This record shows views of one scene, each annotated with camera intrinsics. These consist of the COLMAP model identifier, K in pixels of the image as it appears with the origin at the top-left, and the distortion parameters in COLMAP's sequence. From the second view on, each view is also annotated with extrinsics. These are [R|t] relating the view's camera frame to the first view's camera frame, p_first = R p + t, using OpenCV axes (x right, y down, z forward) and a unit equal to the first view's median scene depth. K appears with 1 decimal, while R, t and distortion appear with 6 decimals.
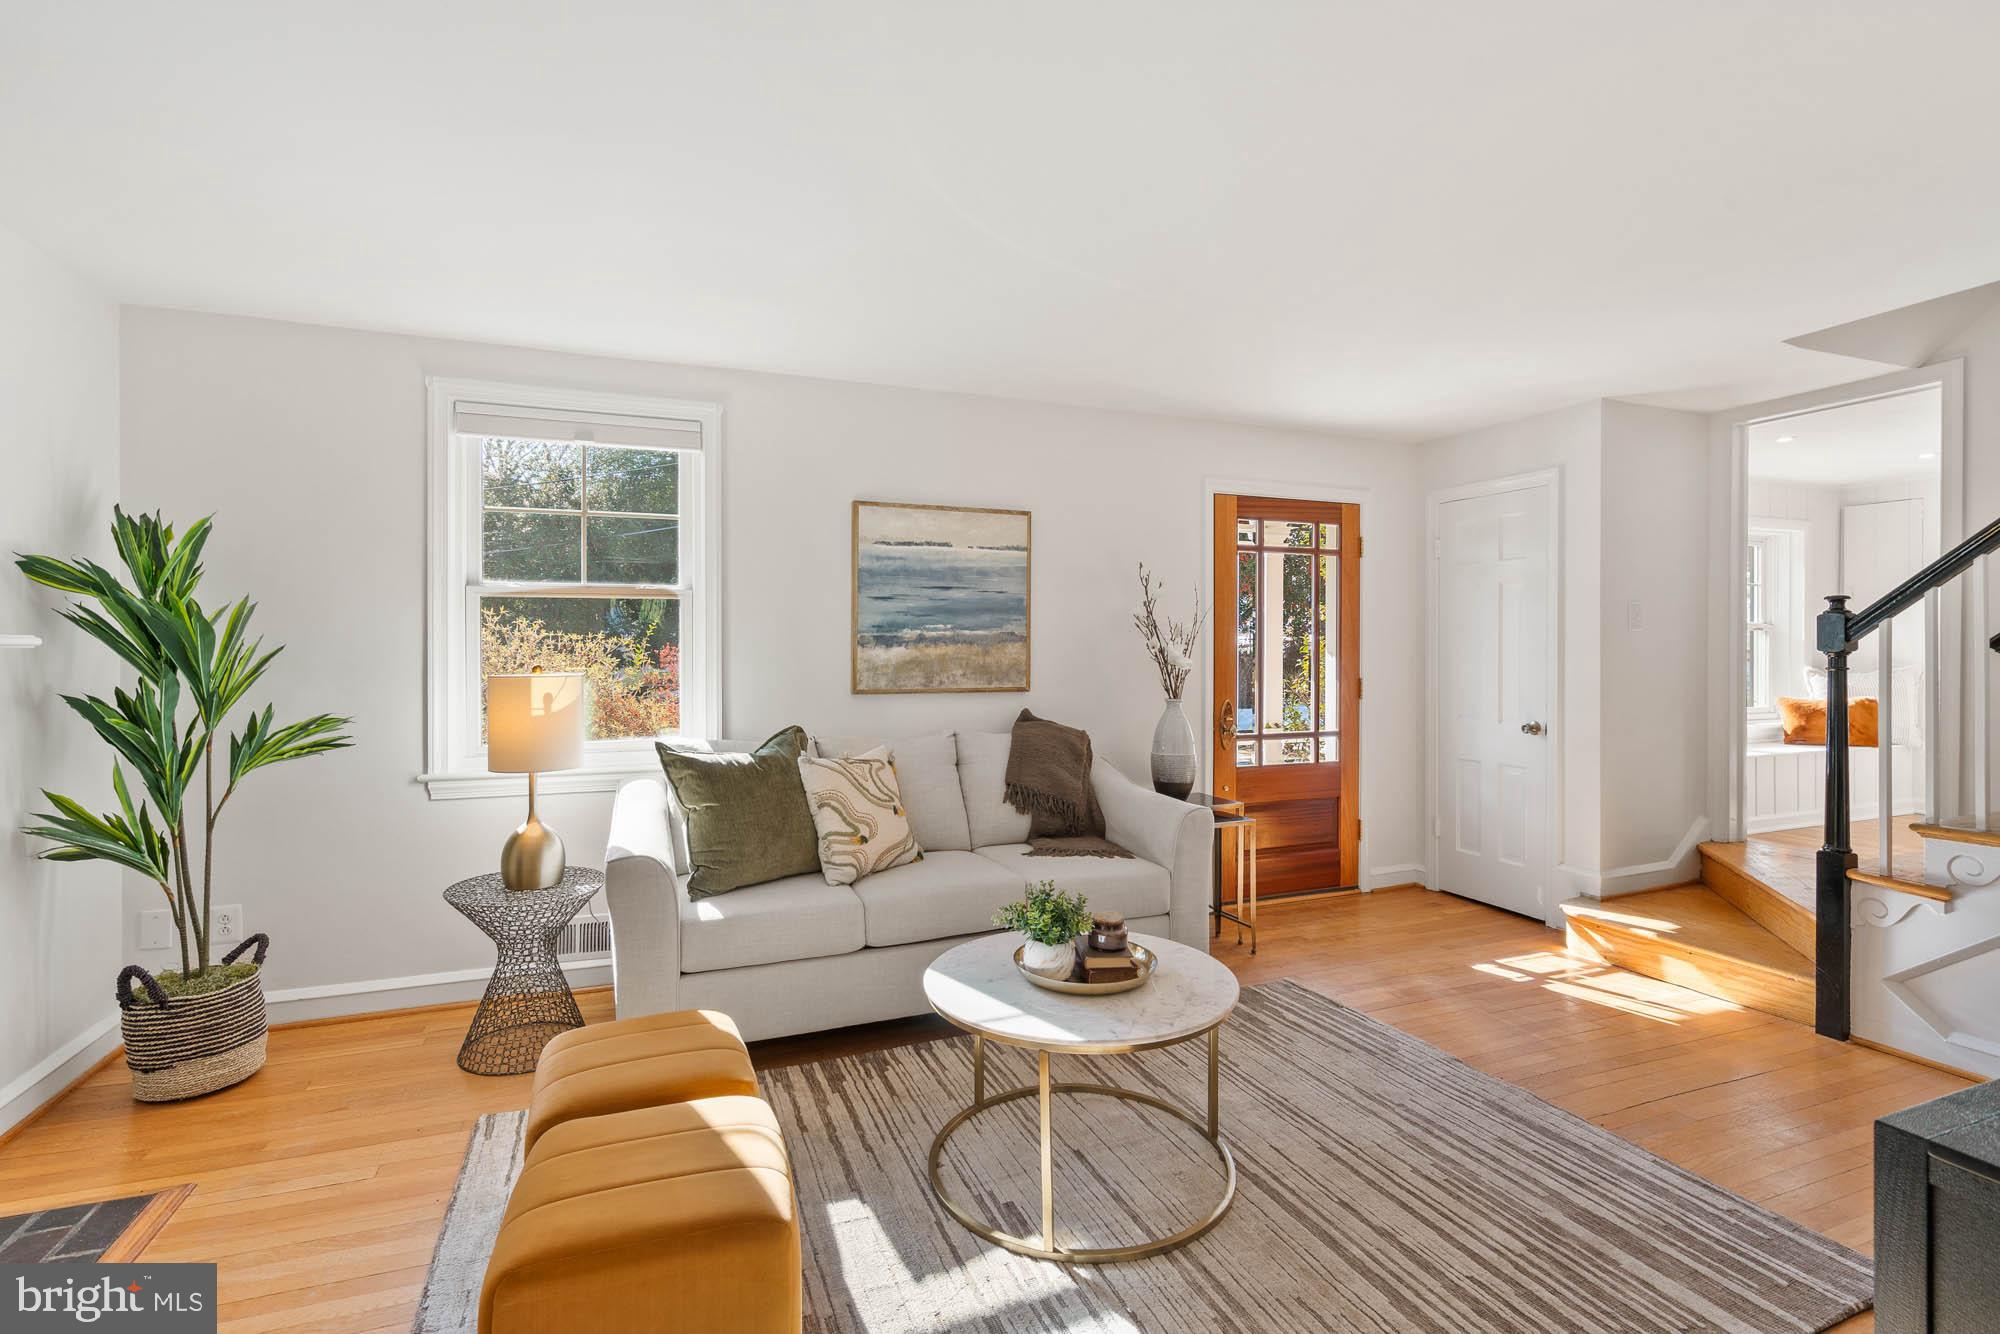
lens RADIAL K [[902.9, 0, 986.3], [0, 902.9, 660.7], [0, 0, 1]] dist [0.000050, 0.000598]
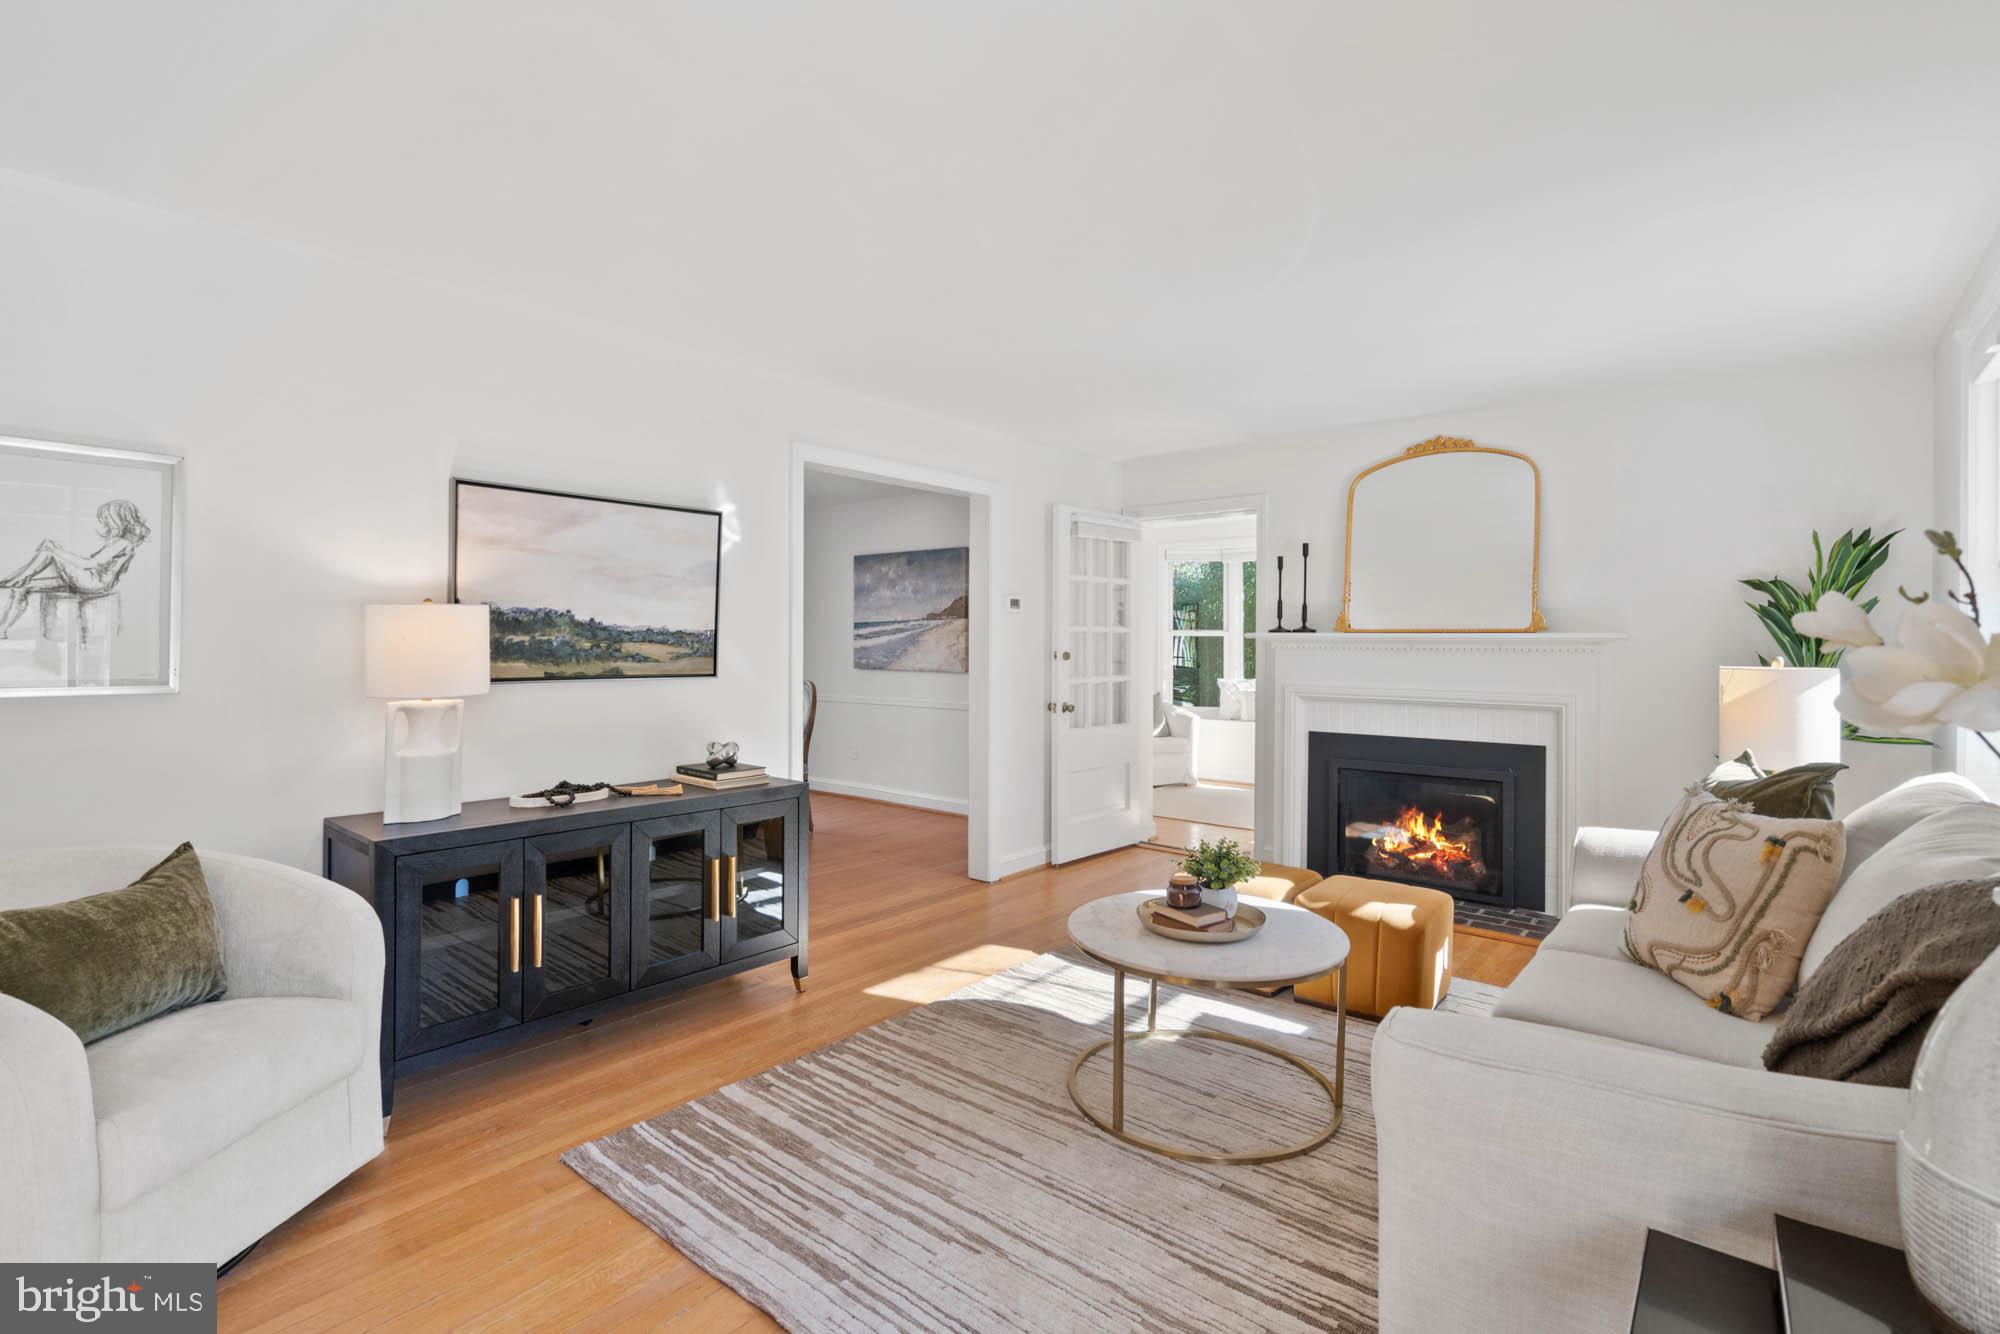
lens RADIAL K [[918.2, 0, 993.6], [0, 918.2, 645.8], [0, 0, 1]] dist [-0.001944, 0.003959]
pose [[-0.878122, 0.001443, -0.478435, 0.546992], [-0.007282, 0.999839, 0.016383, -0.014104], [0.478381, 0.017870, -0.877970, 1.162928]]
